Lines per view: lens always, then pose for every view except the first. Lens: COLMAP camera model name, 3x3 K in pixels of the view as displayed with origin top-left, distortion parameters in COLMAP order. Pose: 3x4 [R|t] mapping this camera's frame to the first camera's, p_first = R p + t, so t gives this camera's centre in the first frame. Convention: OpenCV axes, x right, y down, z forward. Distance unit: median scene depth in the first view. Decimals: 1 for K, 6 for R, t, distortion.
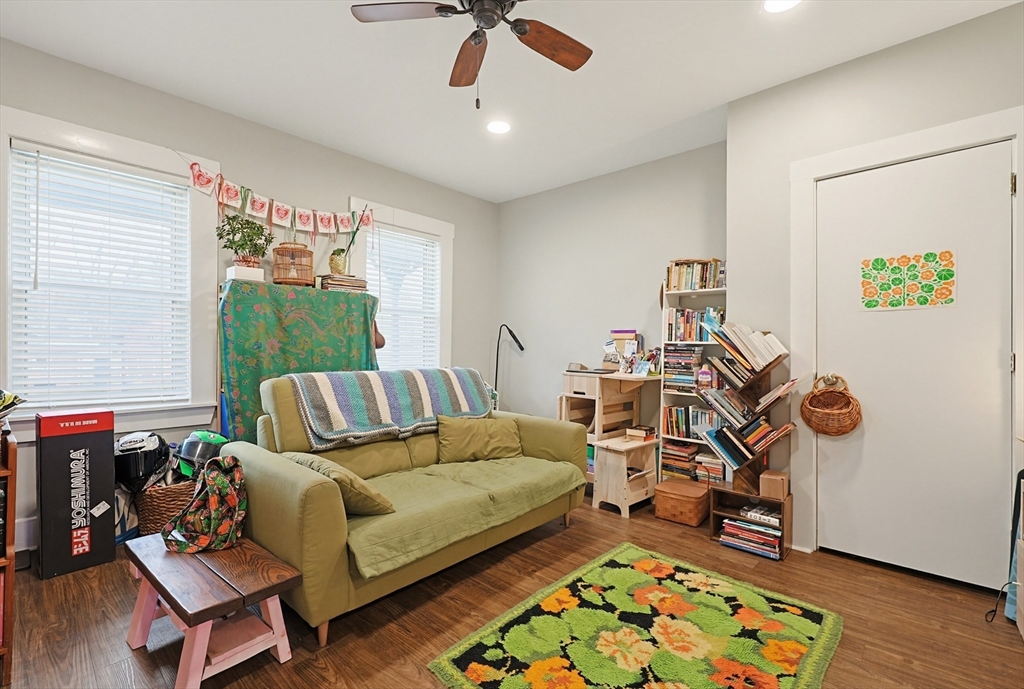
lens RADIAL K [[478.9, 0, 515.0], [0, 478.9, 346.0], [0, 0, 1]] dist [-0.000405, -0.000045]
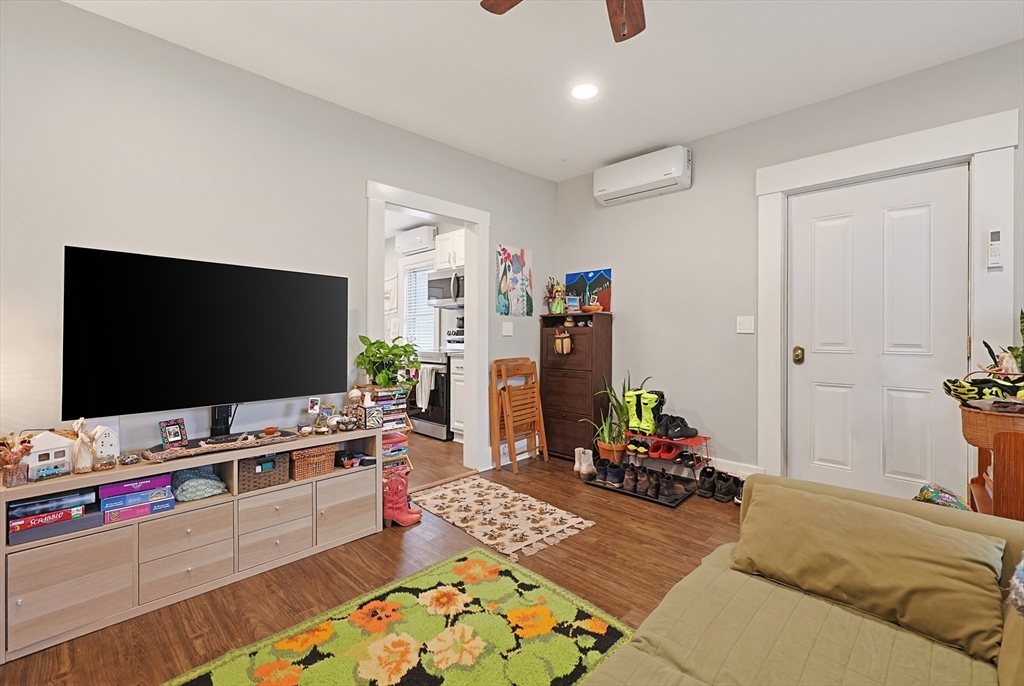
lens RADIAL K [[445.4, 0, 513.8], [0, 445.4, 335.3], [0, 0, 1]] dist [-0.004697, -0.000263]
pose [[-0.998310, -0.000906, 0.058111, 0.057827], [-0.000558, 0.999982, 0.006002, -0.027394], [-0.058115, 0.005960, -0.998292, 1.976017]]
